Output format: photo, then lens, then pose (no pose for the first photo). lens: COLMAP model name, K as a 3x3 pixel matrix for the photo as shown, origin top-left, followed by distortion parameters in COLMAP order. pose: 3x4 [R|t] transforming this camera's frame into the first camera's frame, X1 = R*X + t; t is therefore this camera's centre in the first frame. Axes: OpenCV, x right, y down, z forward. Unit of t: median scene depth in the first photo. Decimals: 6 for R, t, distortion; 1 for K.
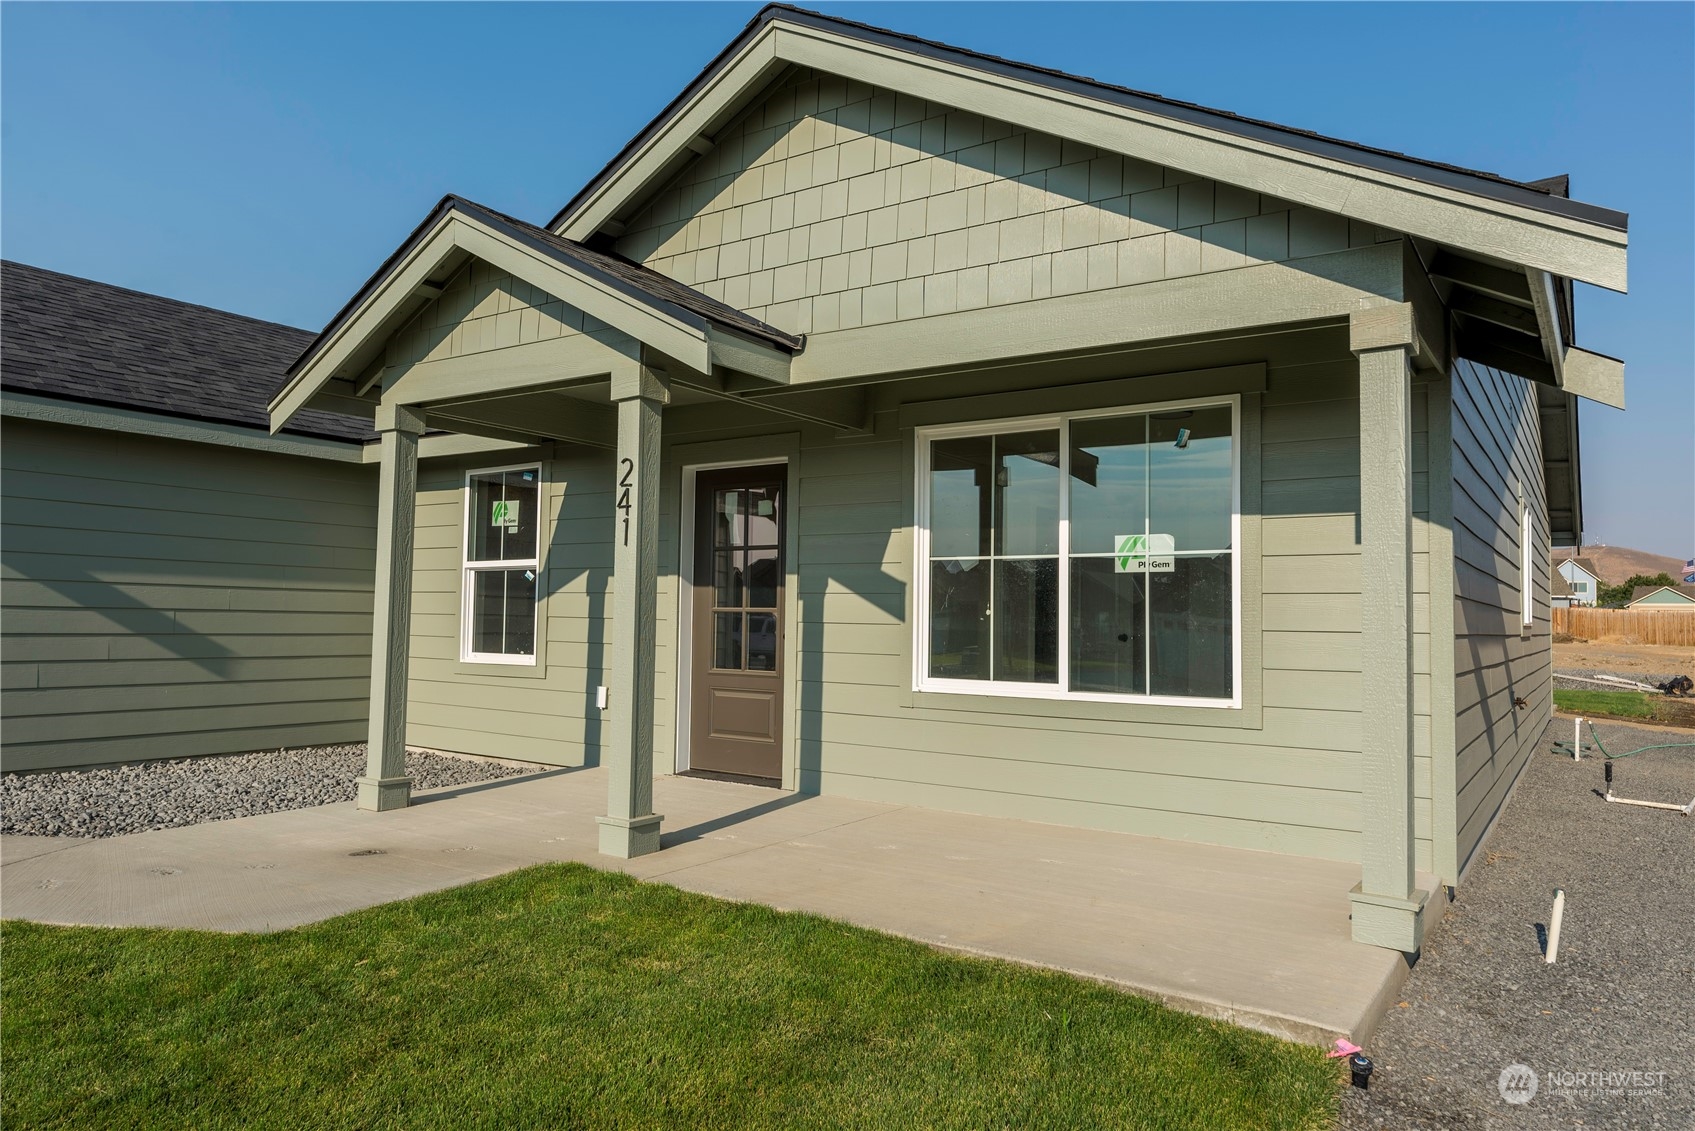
lens RADIAL K [[1100.5, 0, 847.5], [0, 1100.5, 565.5], [0, 0, 1]] dist [0.002831, -0.000250]
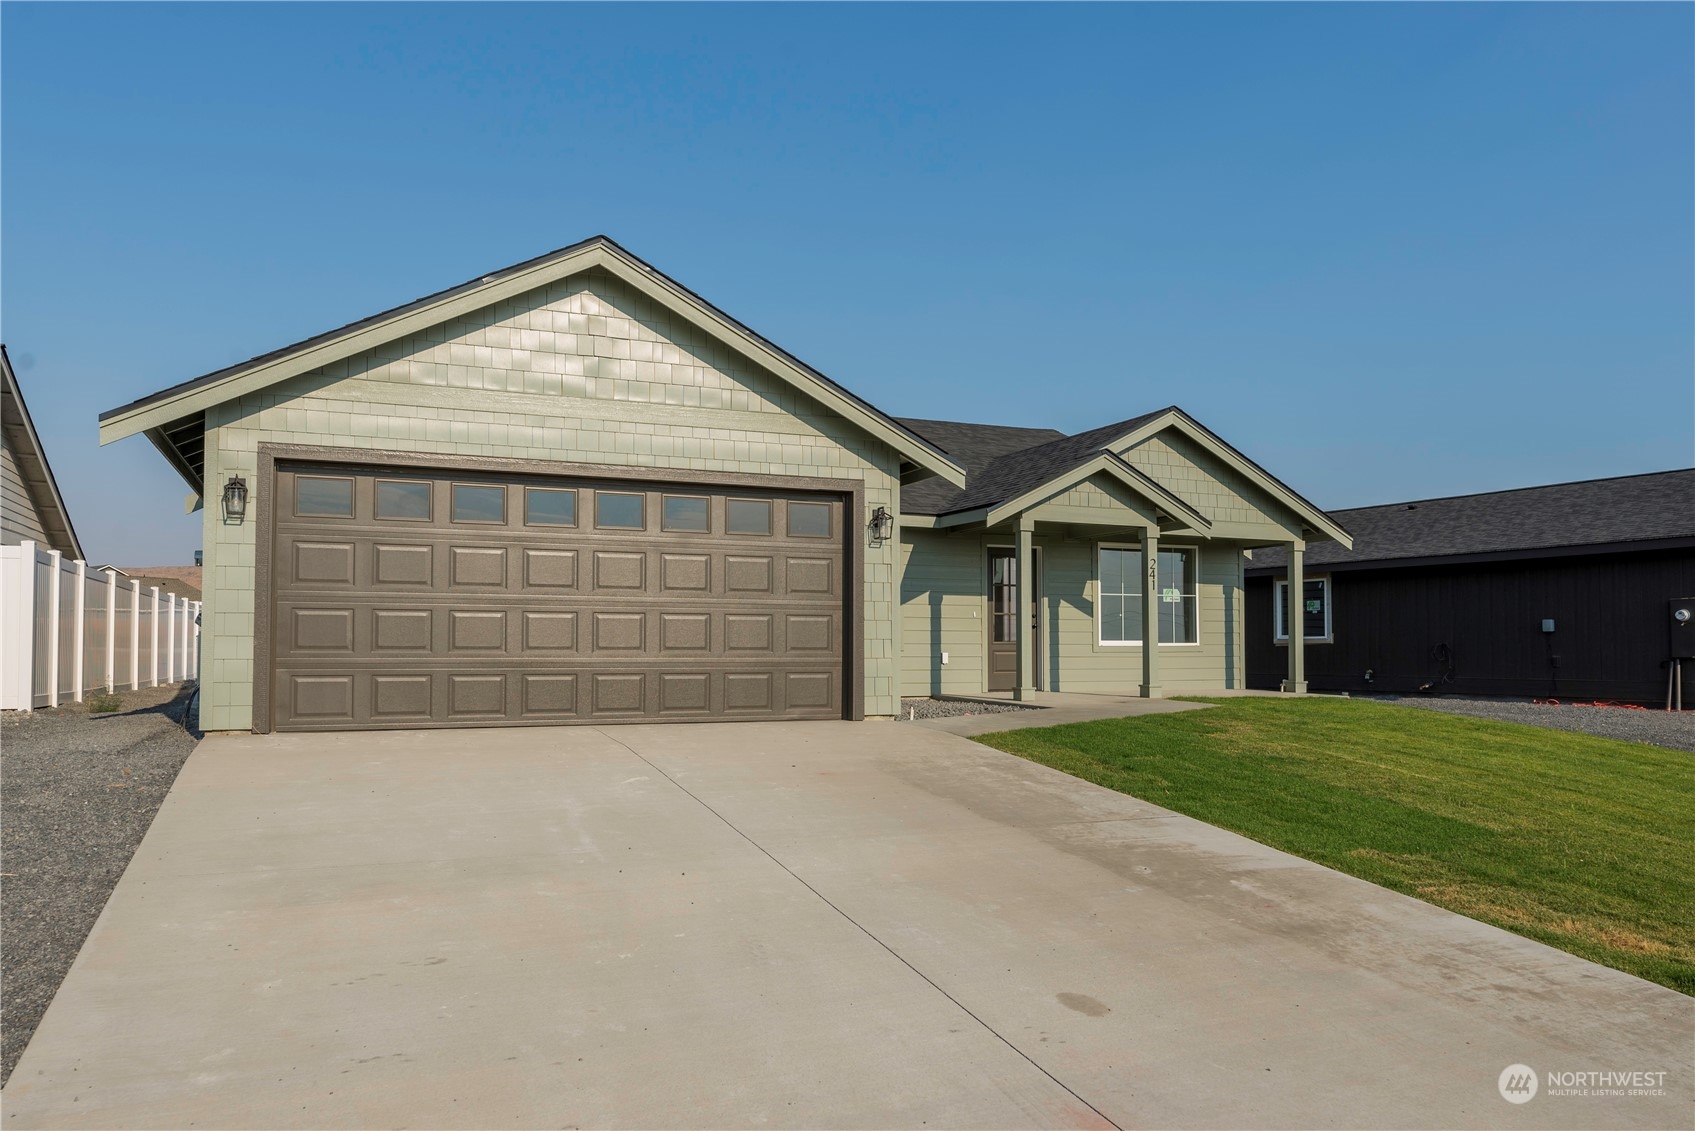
lens RADIAL K [[1213.8, 0, 841.5], [0, 1213.8, 610.9], [0, 0, 1]] dist [-0.002748, -0.001313]
pose [[0.534688, 0.010750, 0.844981, -2.570097], [-0.033989, 0.999384, 0.008794, 0.028237], [-0.844366, -0.033422, 0.534724, 0.002691]]
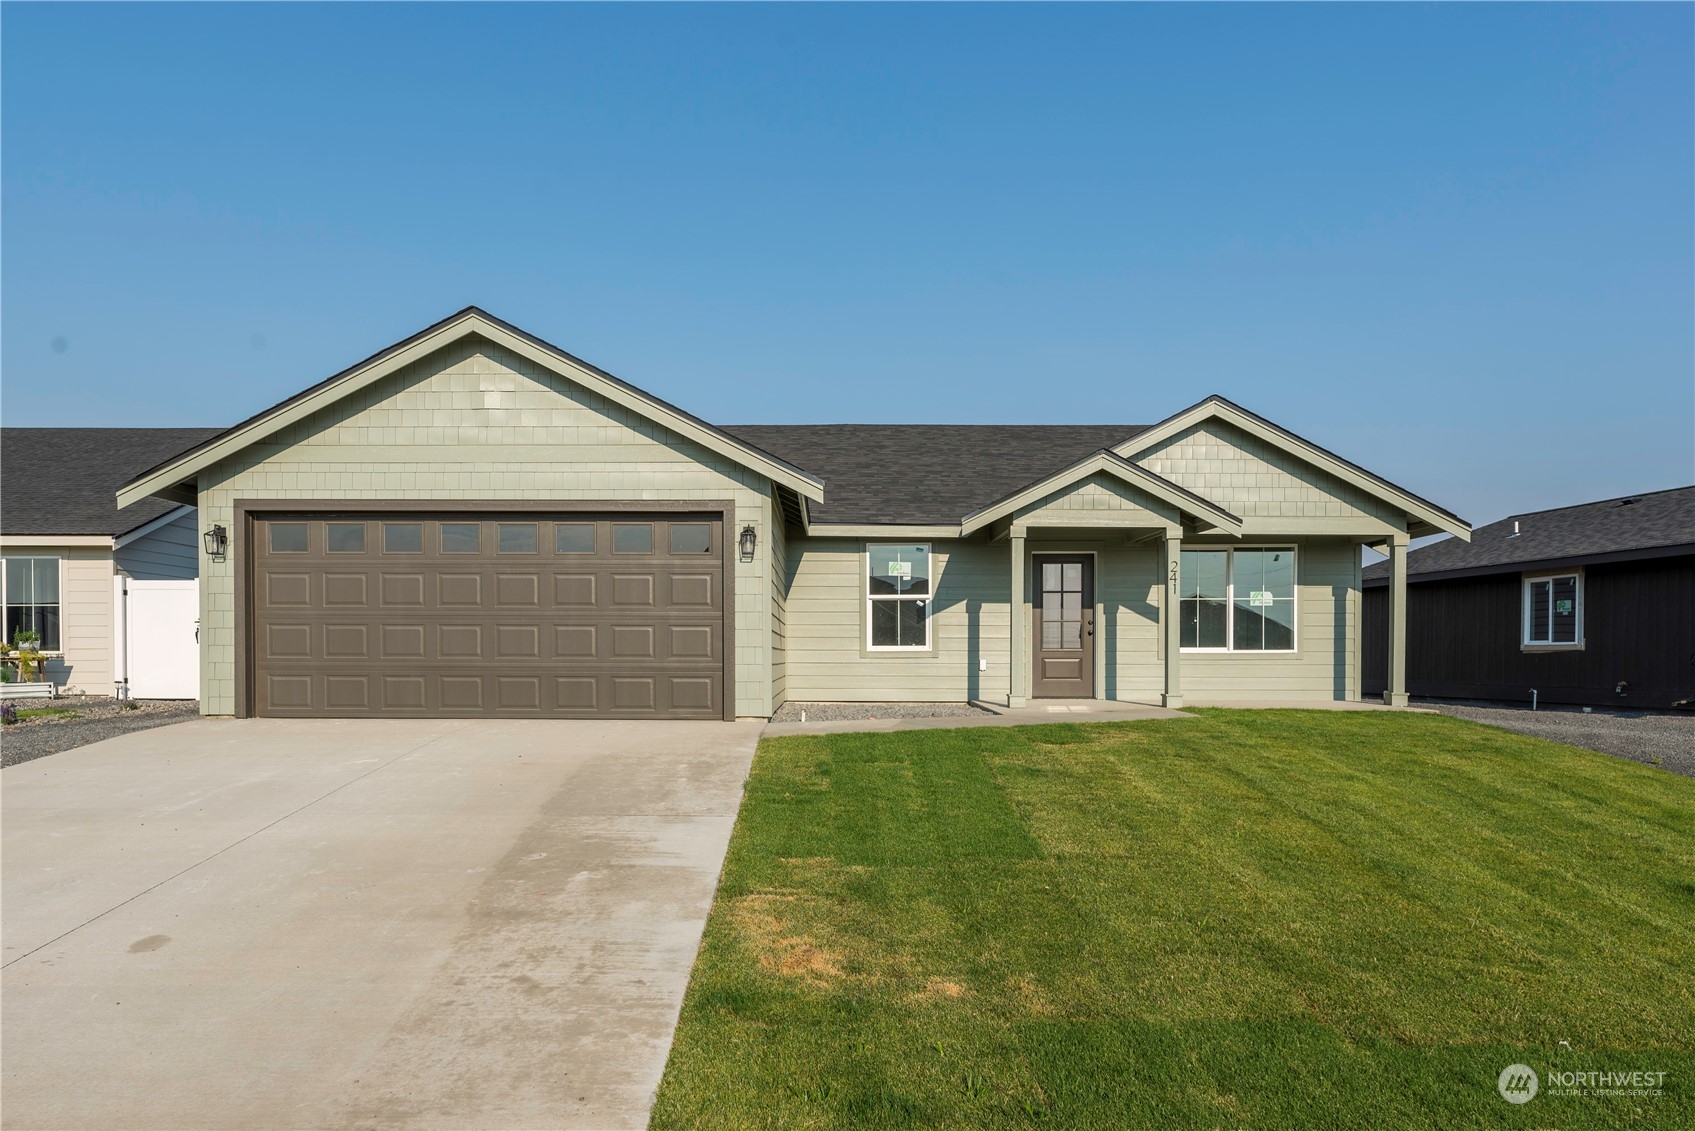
lens RADIAL K [[1146.5, 0, 799.1], [0, 1146.5, 674.8], [0, 0, 1]] dist [0.000503, -0.003468]
pose [[0.837049, -0.023872, 0.546607, -1.958845], [-0.015224, 0.997645, 0.066884, 0.004508], [-0.546917, -0.064307, 0.834714, -0.663448]]
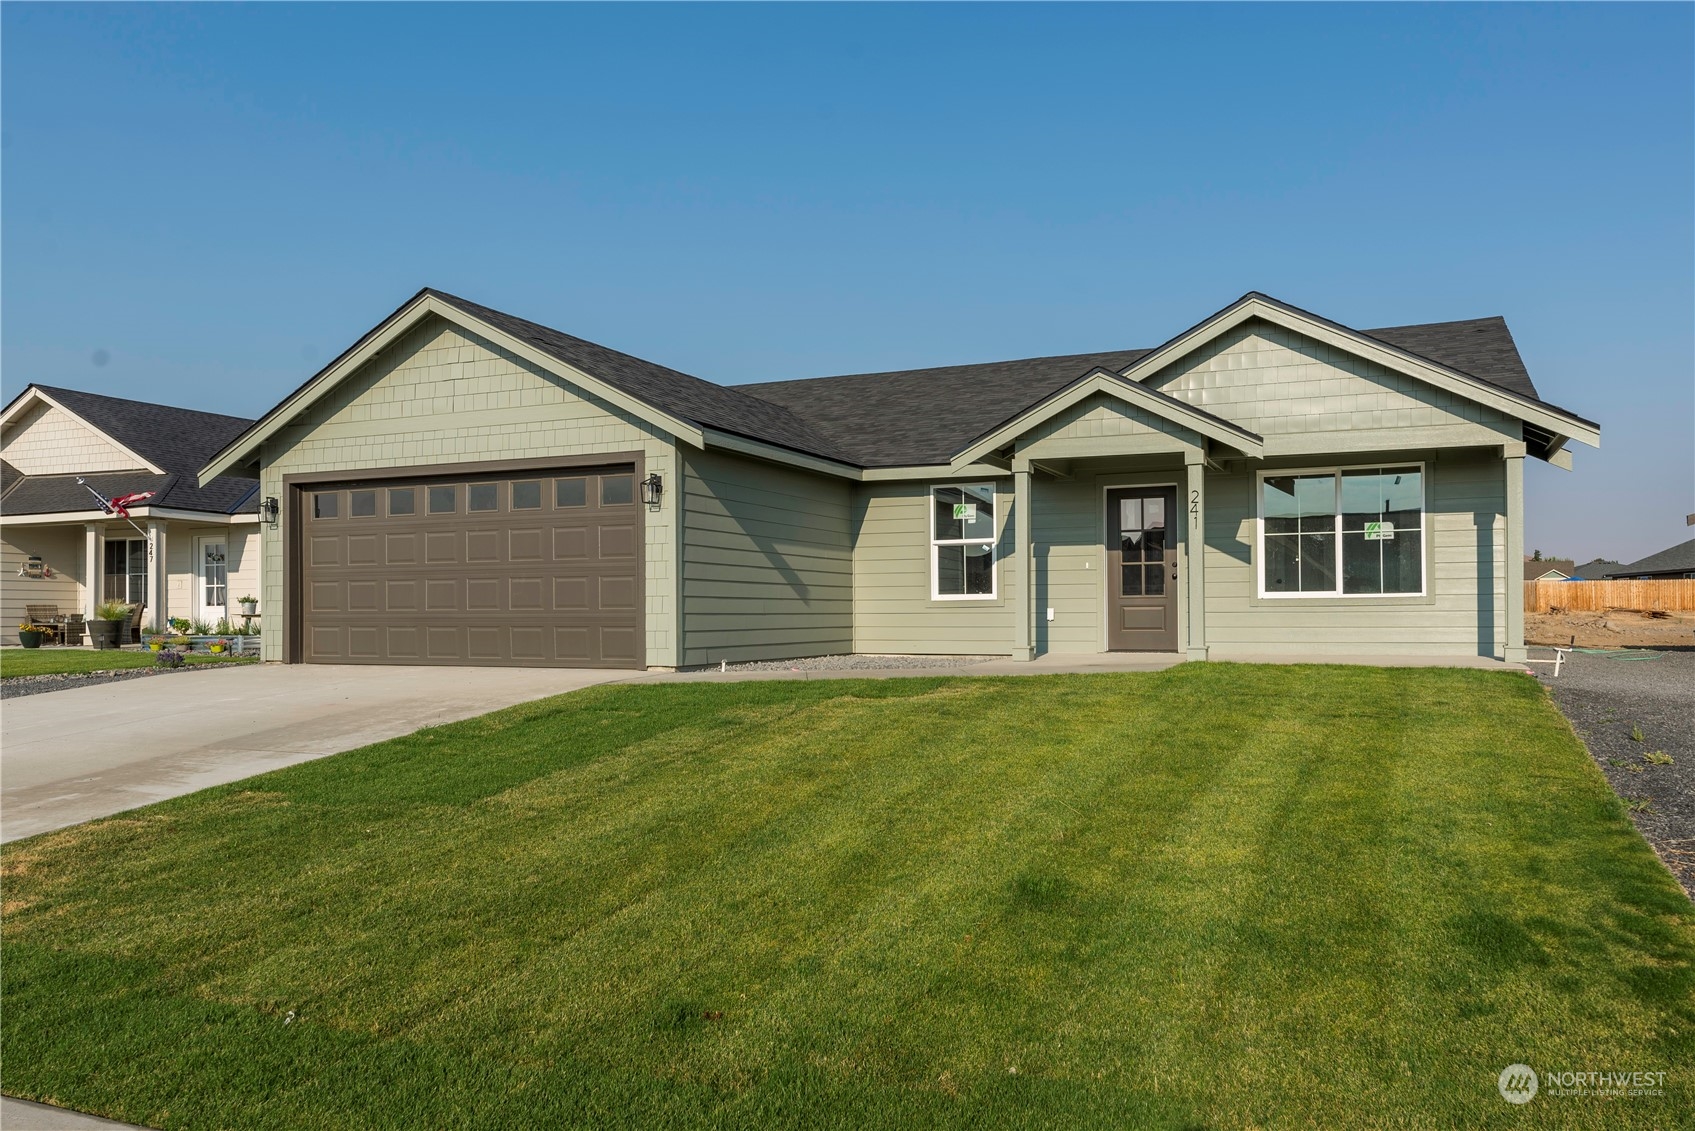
lens RADIAL K [[1195.5, 0, 902.3], [0, 1195.5, 617.2], [0, 0, 1]] dist [-0.001952, 0.000398]
pose [[0.979114, -0.022953, 0.202012, -1.025217], [0.011917, 0.998378, 0.055677, 0.015393], [-0.202963, -0.052106, 0.977799, -1.039912]]
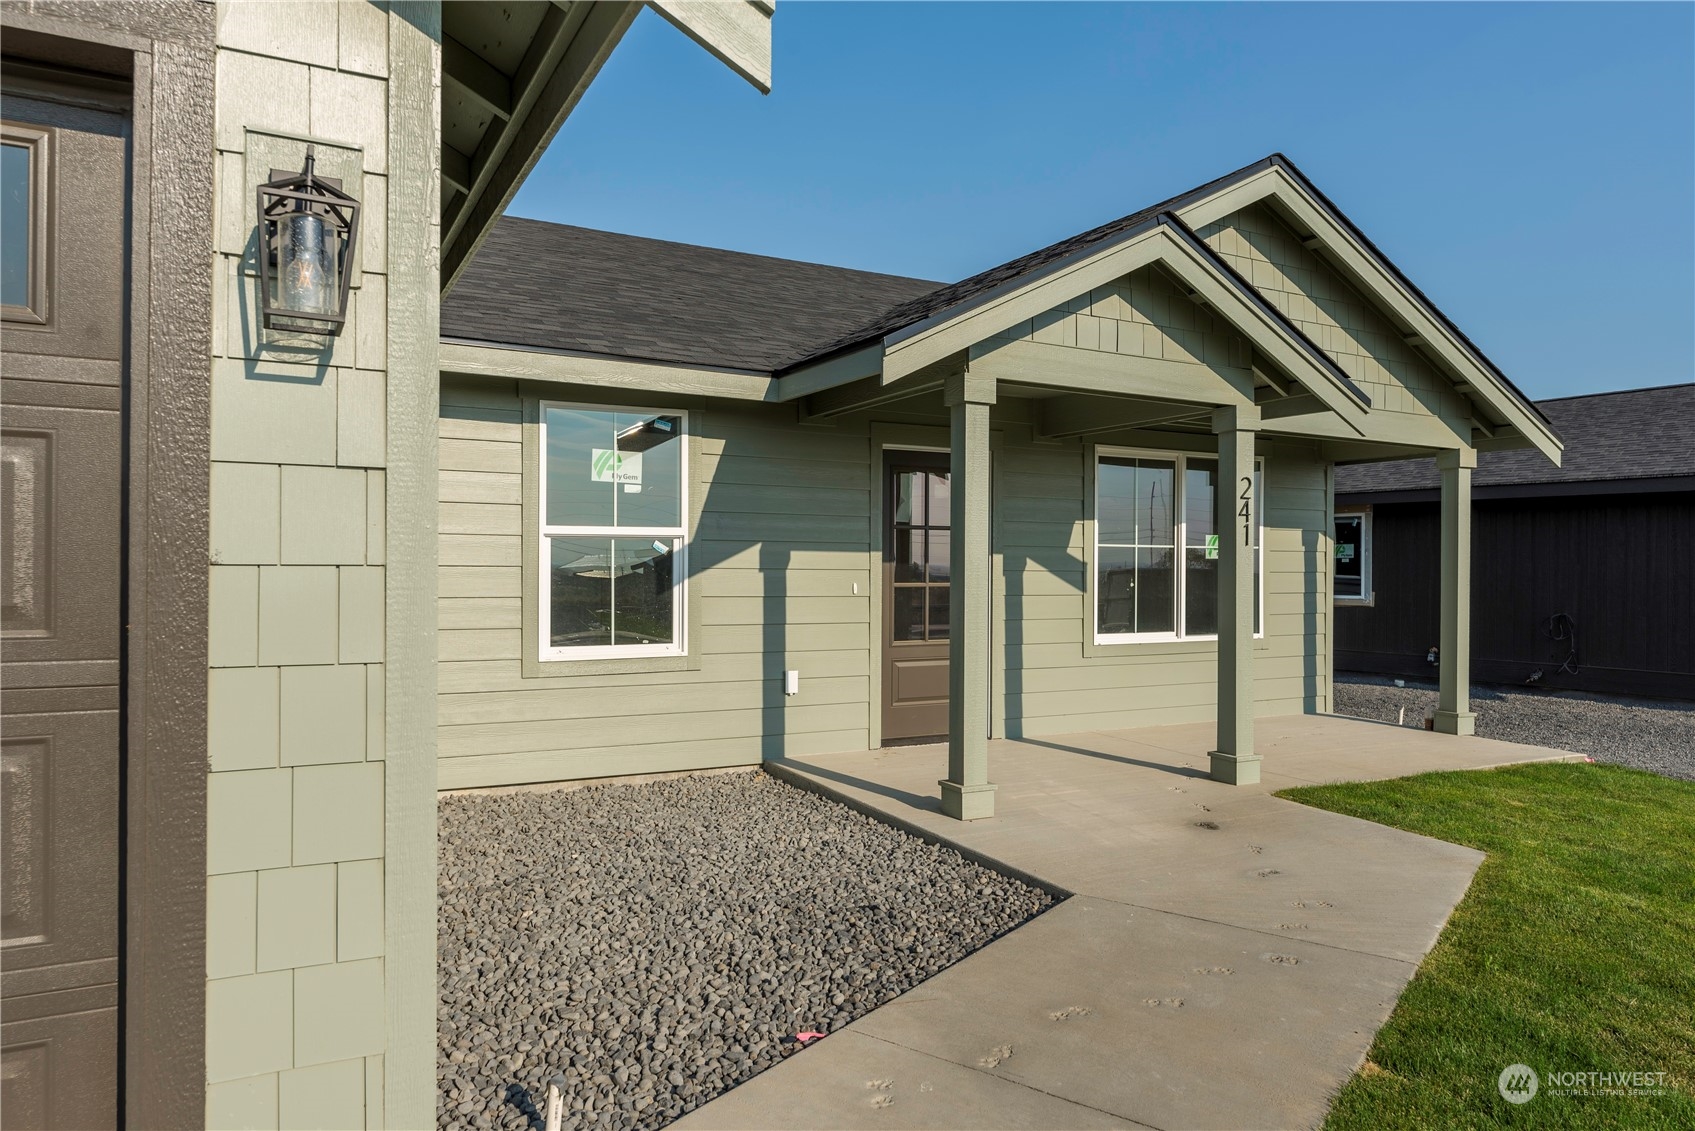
lens RADIAL K [[1100.5, 0, 847.5], [0, 1100.5, 565.5], [0, 0, 1]] dist [0.002831, -0.000250]
pose [[0.458800, -0.013506, 0.888437, -1.222767], [-0.044084, 0.998307, 0.037942, -0.018238], [-0.887445, -0.056574, 0.457428, 0.646018]]
